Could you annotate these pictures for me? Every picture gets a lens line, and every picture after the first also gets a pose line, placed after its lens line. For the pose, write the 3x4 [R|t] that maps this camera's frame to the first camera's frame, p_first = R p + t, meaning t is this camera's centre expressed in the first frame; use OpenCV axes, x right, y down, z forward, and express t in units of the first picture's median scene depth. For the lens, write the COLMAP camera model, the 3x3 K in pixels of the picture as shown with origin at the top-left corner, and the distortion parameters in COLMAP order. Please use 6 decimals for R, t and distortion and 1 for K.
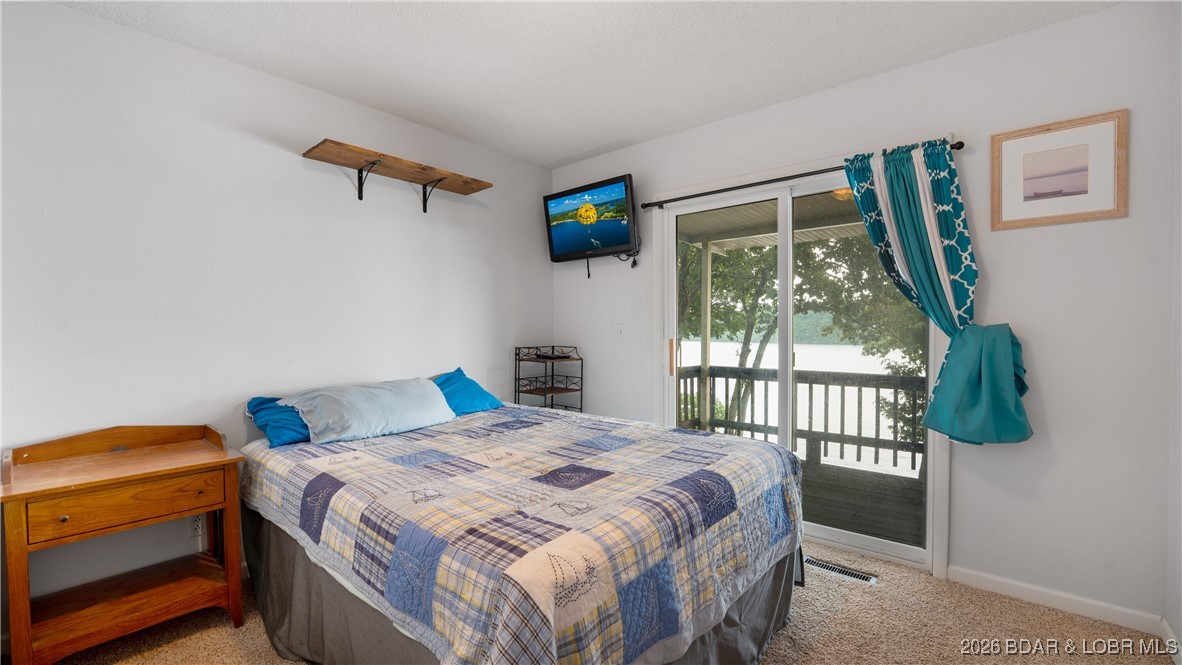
lens RADIAL K [[496.6, 0, 582.5], [0, 496.6, 340.0], [0, 0, 1]] dist [-0.022980, -0.000185]
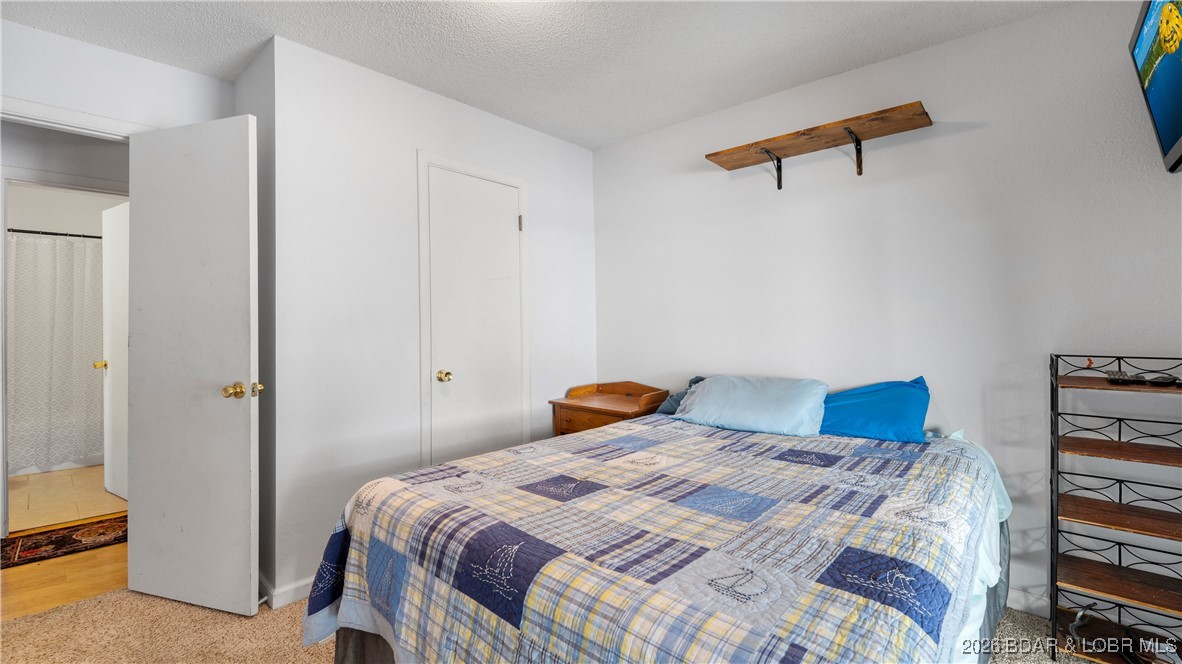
lens RADIAL K [[496.6, 0, 583.9], [0, 496.6, 322.1], [0, 0, 1]] dist [-0.022980, -0.000185]
pose [[-0.034347, 0.003593, -0.999404, 0.739596], [-0.014354, 0.999889, 0.004088, -0.027480], [0.999307, 0.014486, -0.034291, 0.890081]]
